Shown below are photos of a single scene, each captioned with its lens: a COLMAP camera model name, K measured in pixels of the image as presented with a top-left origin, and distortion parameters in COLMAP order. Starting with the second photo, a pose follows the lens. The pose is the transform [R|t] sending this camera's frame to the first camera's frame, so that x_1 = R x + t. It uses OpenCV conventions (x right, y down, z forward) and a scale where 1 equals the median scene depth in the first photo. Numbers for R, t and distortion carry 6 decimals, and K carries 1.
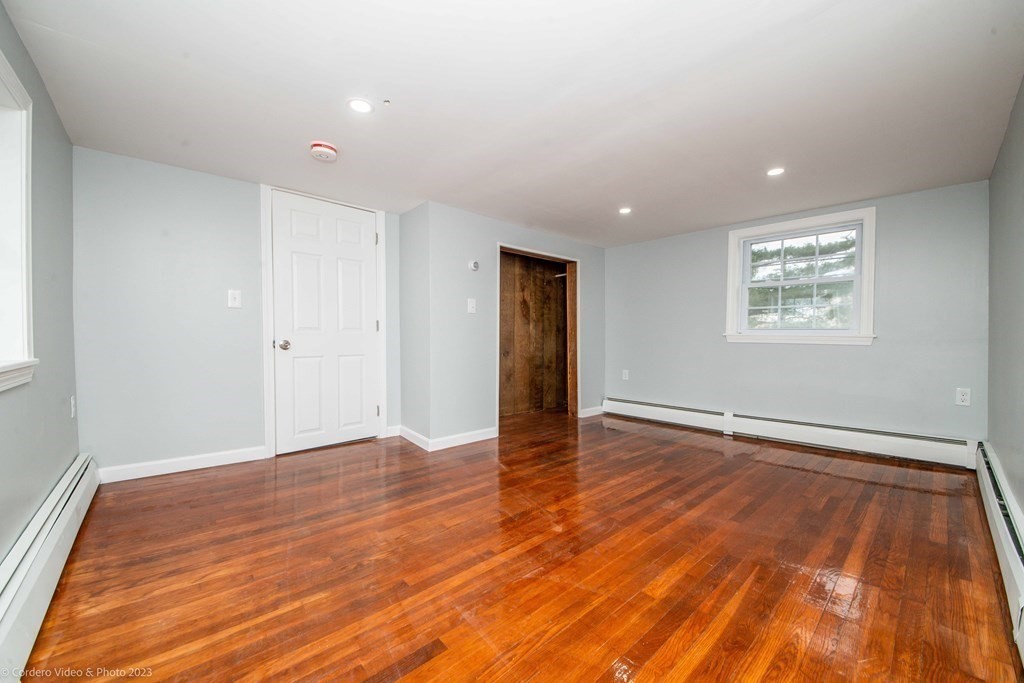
lens RADIAL K [[385.5, 0, 520.1], [0, 385.5, 338.0], [0, 0, 1]] dist [0.013501, -0.012227]
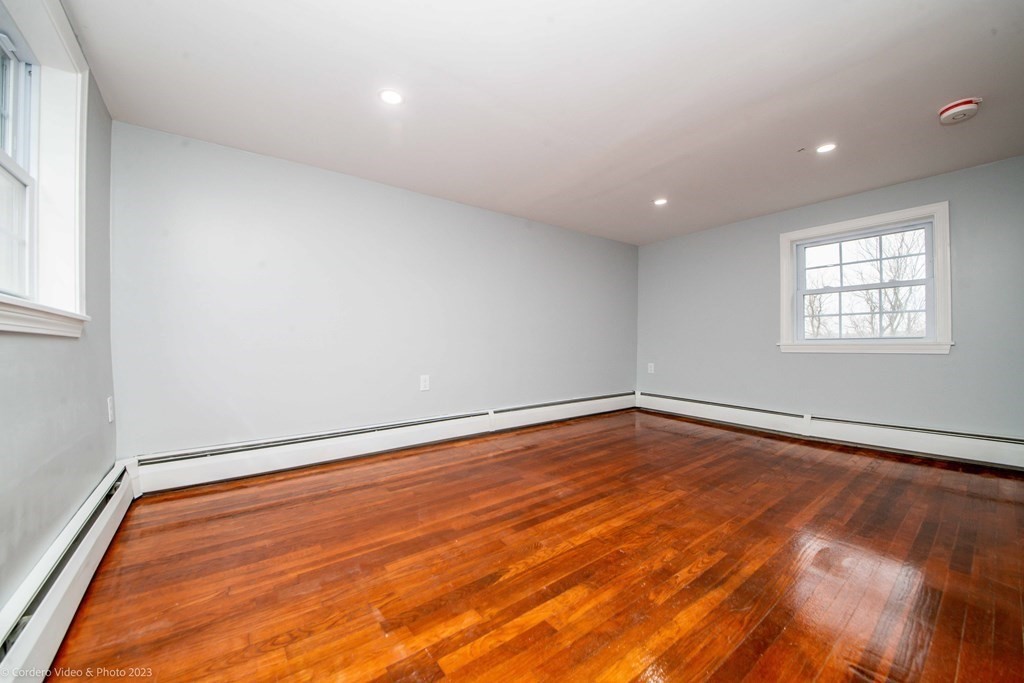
lens RADIAL K [[380.4, 0, 512.0], [0, 380.4, 341.5], [0, 0, 1]] dist [0.021644, -0.020059]
pose [[-0.994989, -0.001223, 0.099978, 0.474917], [-0.001048, 0.999998, 0.001803, 0.035453], [-0.099980, 0.001689, -0.994988, 2.266620]]
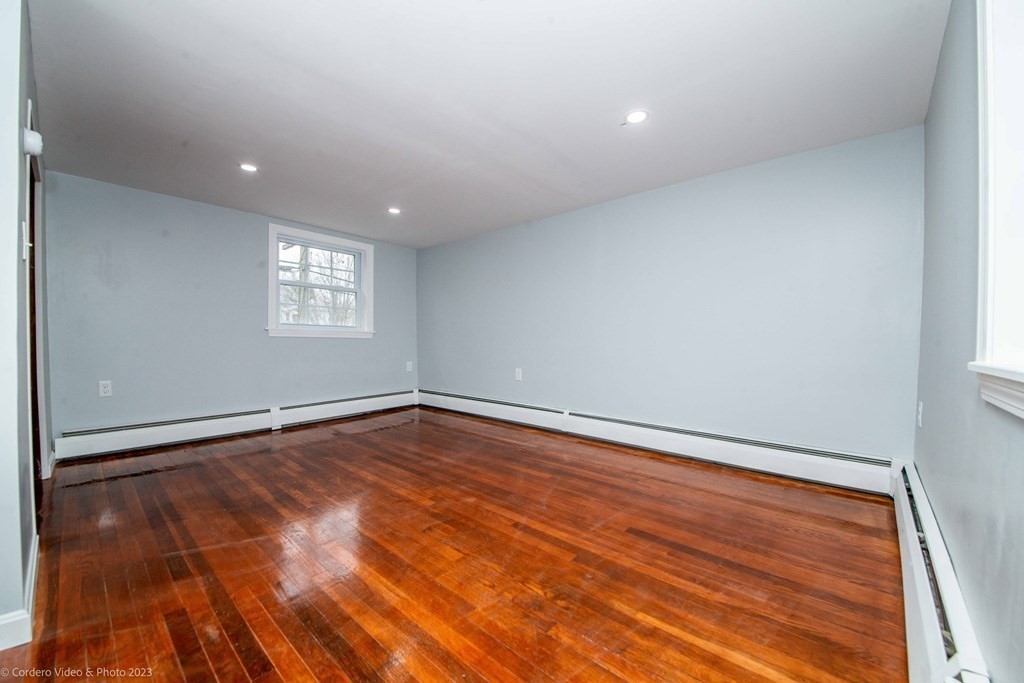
lens RADIAL K [[388.0, 0, 512.0], [0, 388.0, 341.5], [0, 0, 1]] dist [0.040372, -0.028372]
pose [[-0.094568, -0.010476, 0.995463, -1.016985], [-0.006554, 0.999930, 0.009900, 0.018579], [-0.995497, -0.005588, -0.094629, 0.962831]]
